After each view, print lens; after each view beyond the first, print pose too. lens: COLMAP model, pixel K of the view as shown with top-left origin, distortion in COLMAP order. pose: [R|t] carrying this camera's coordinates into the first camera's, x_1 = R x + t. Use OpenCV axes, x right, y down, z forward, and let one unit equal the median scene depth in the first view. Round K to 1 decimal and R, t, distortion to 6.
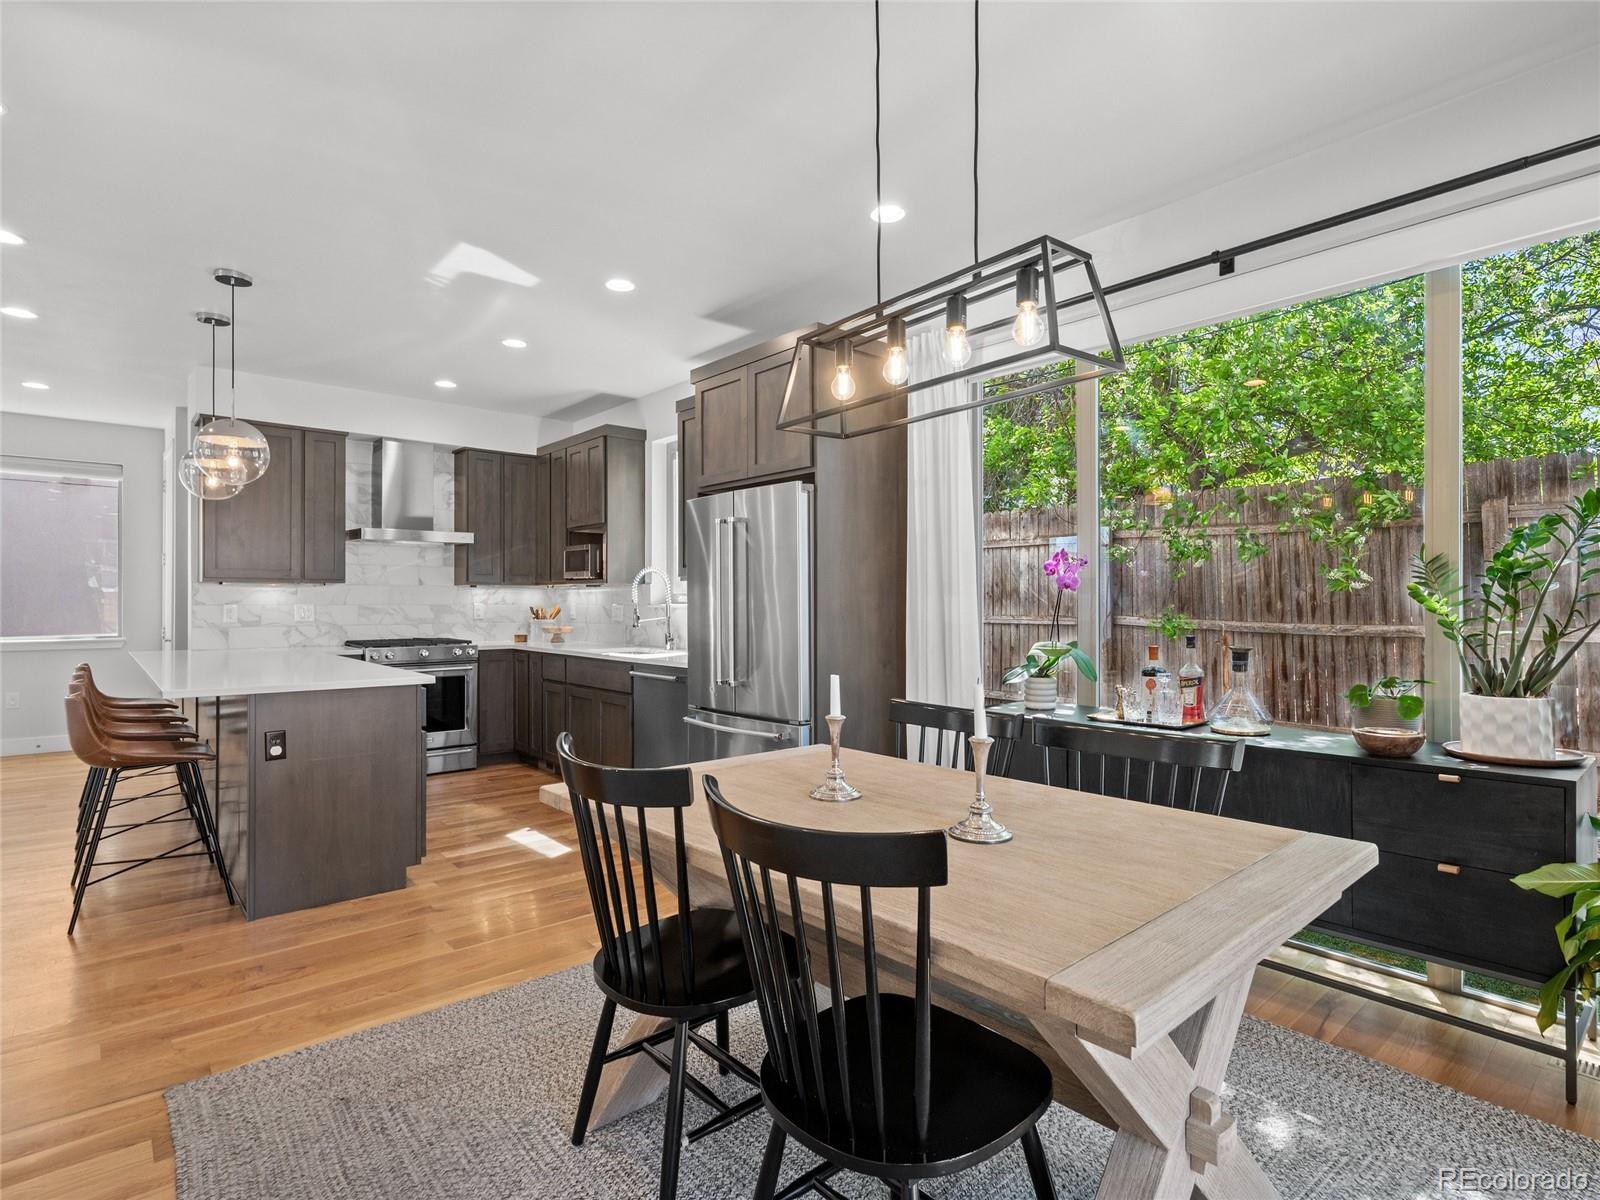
lens RADIAL K [[818.7, 0, 790.7], [0, 818.7, 599.5], [0, 0, 1]] dist [0.001082, -0.000448]
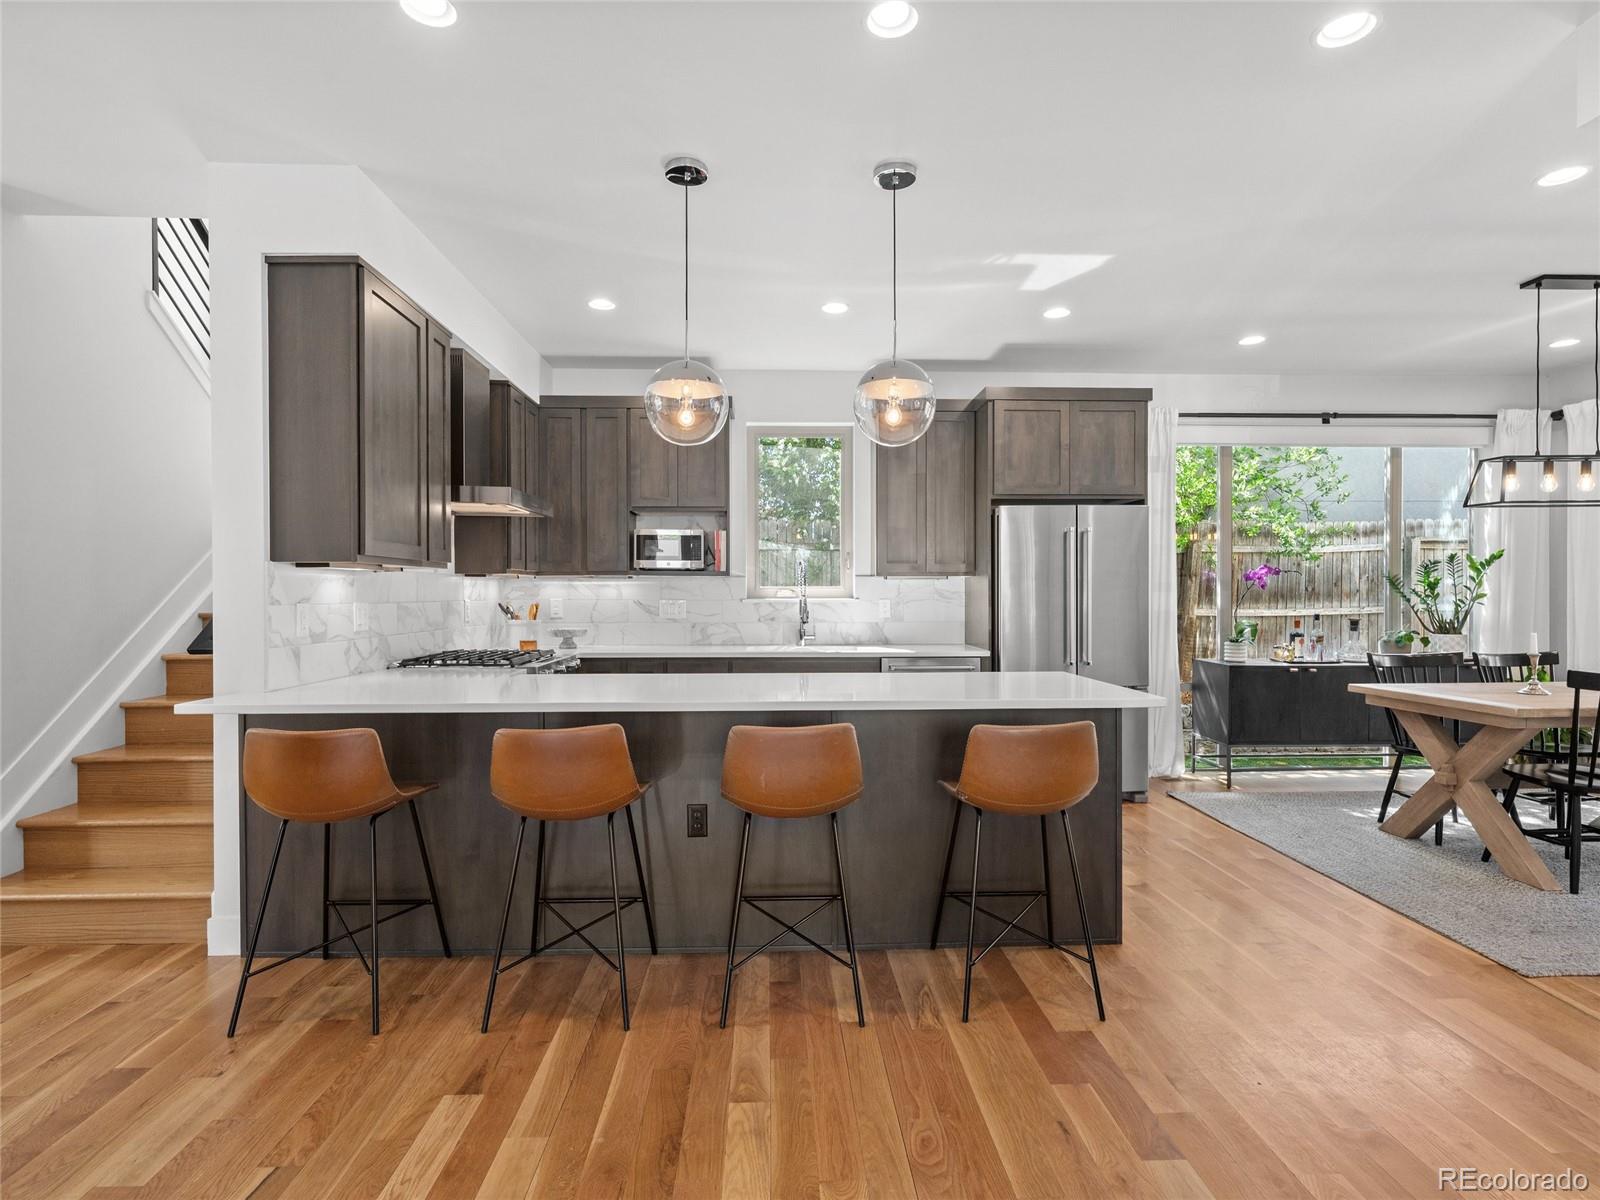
lens RADIAL K [[818.7, 0, 798.4], [0, 818.7, 600.4], [0, 0, 1]] dist [0.001082, -0.000448]
pose [[0.629429, -0.007689, 0.777020, -0.849327], [-0.002136, 0.999930, 0.011625, -0.002927], [-0.777055, -0.008977, 0.629369, 0.371684]]
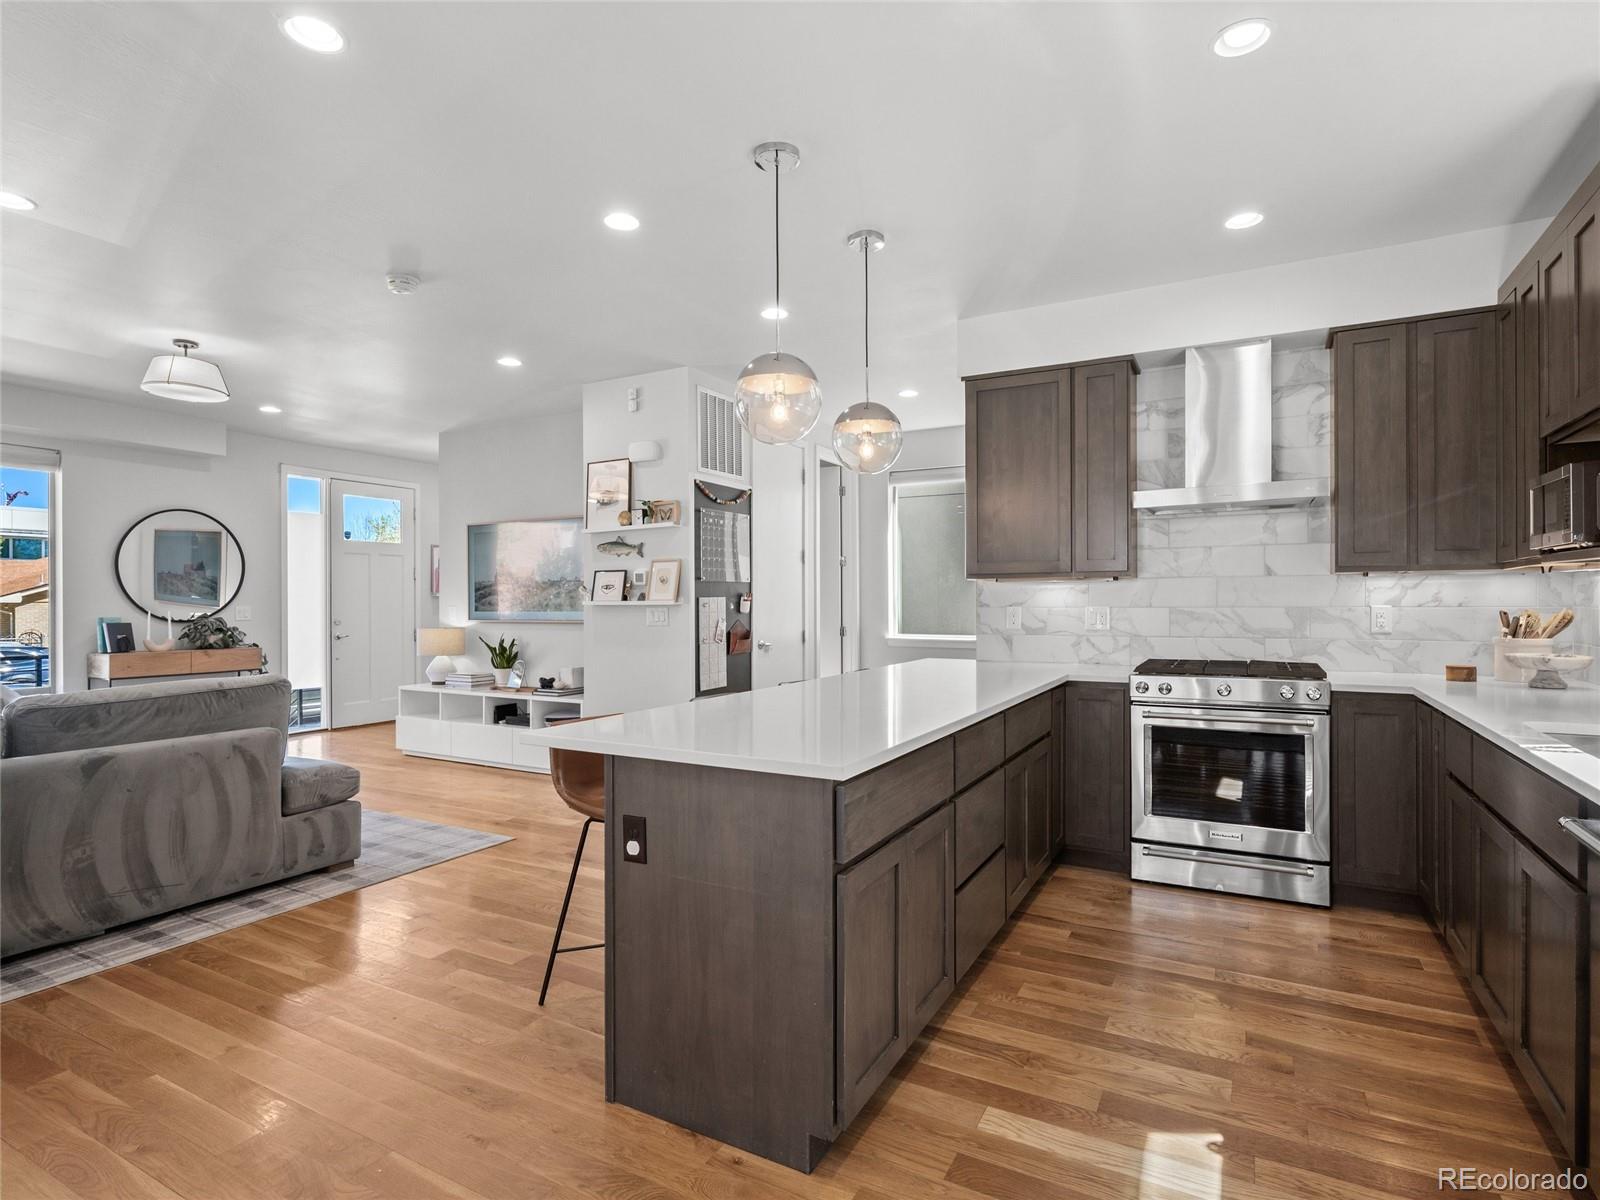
lens RADIAL K [[818.7, 0, 801.7], [0, 818.7, 601.7], [0, 0, 1]] dist [0.001082, -0.000448]
pose [[0.351537, -0.001645, -0.936173, 0.002227], [0.009349, 0.999955, 0.001754, -0.002068], [0.936127, -0.009369, 0.351536, 0.487357]]
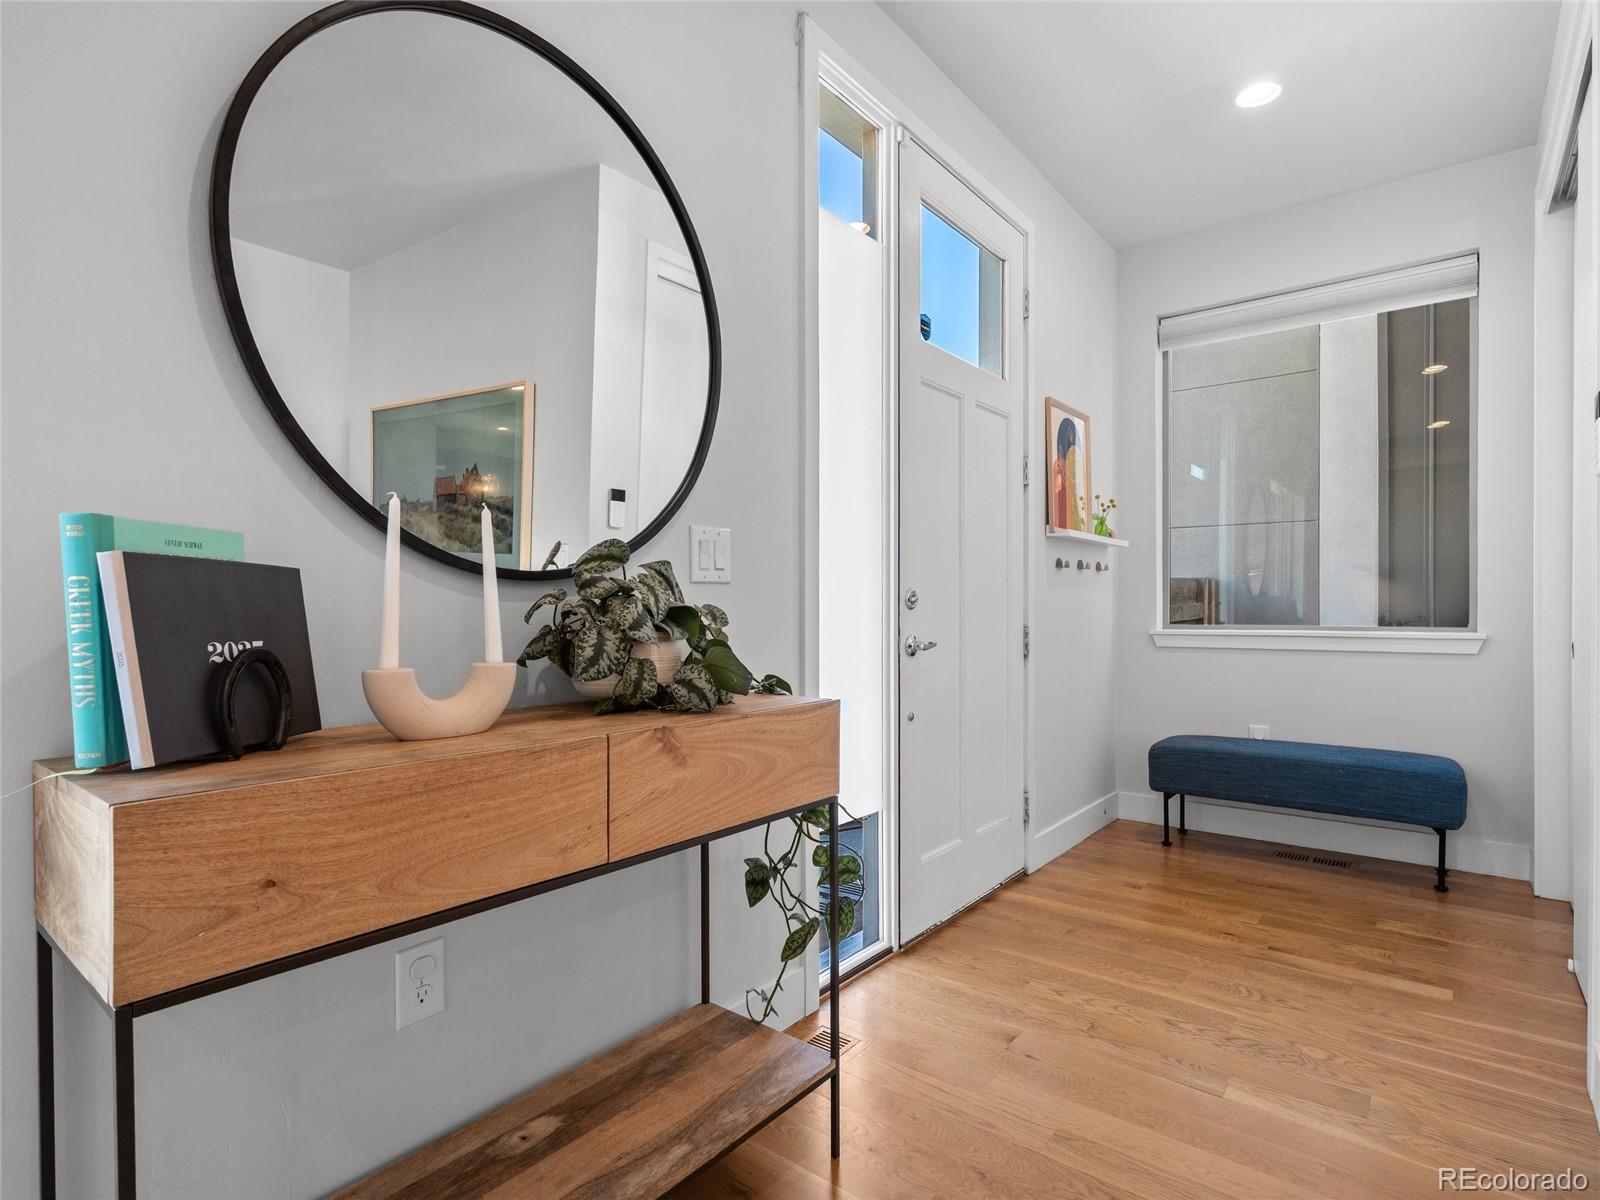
lens RADIAL K [[818.7, 0, 803.6], [0, 818.7, 606.2], [0, 0, 1]] dist [0.001082, -0.000448]
pose [[0.192991, 0.000150, -0.981201, -1.131248], [0.007665, 0.999969, 0.001661, 0.028865], [0.981171, -0.007842, 0.192984, 0.110003]]
